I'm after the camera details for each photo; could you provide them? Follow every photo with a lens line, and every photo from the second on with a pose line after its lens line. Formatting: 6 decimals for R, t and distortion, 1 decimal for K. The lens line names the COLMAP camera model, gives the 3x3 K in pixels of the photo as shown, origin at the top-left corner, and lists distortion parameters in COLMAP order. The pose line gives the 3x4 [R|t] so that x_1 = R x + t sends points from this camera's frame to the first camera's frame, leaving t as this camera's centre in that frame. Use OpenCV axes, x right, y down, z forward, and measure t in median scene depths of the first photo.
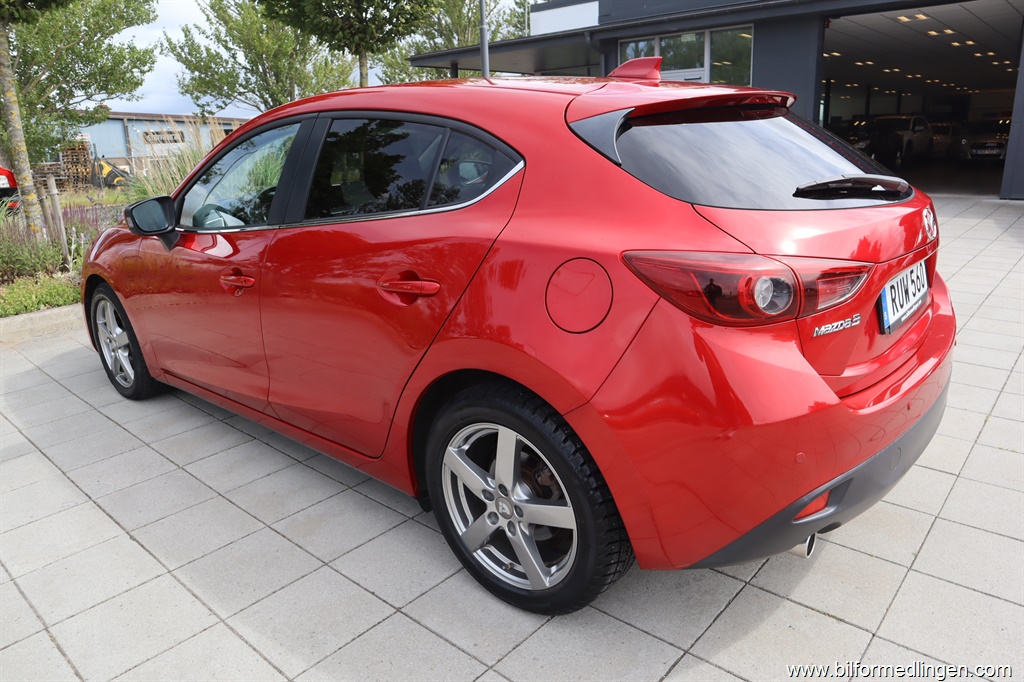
lens RADIAL K [[700.3, 0, 509.7], [0, 700.3, 358.1], [0, 0, 1]] dist [-0.114717, 0.062139]
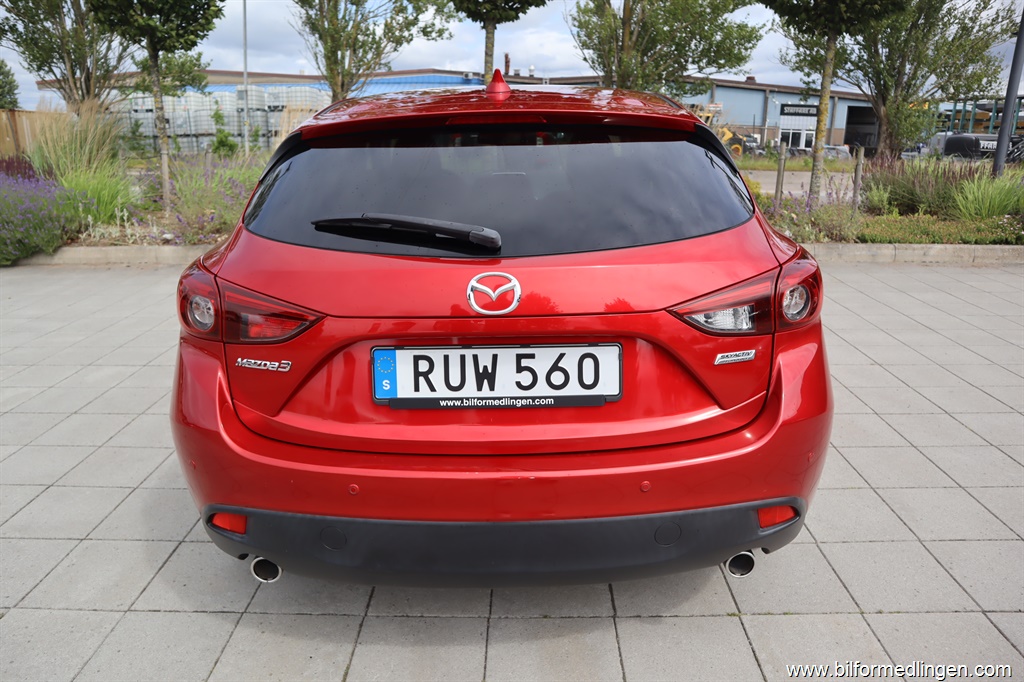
lens RADIAL K [[700.3, 0, 509.7], [0, 700.3, 358.1], [0, 0, 1]] dist [-0.114717, 0.062139]
pose [[0.651237, 0.281636, -0.704678, 0.091298], [-0.256897, 0.955575, 0.144497, -0.018822], [0.714069, 0.086929, 0.694657, 0.036563]]
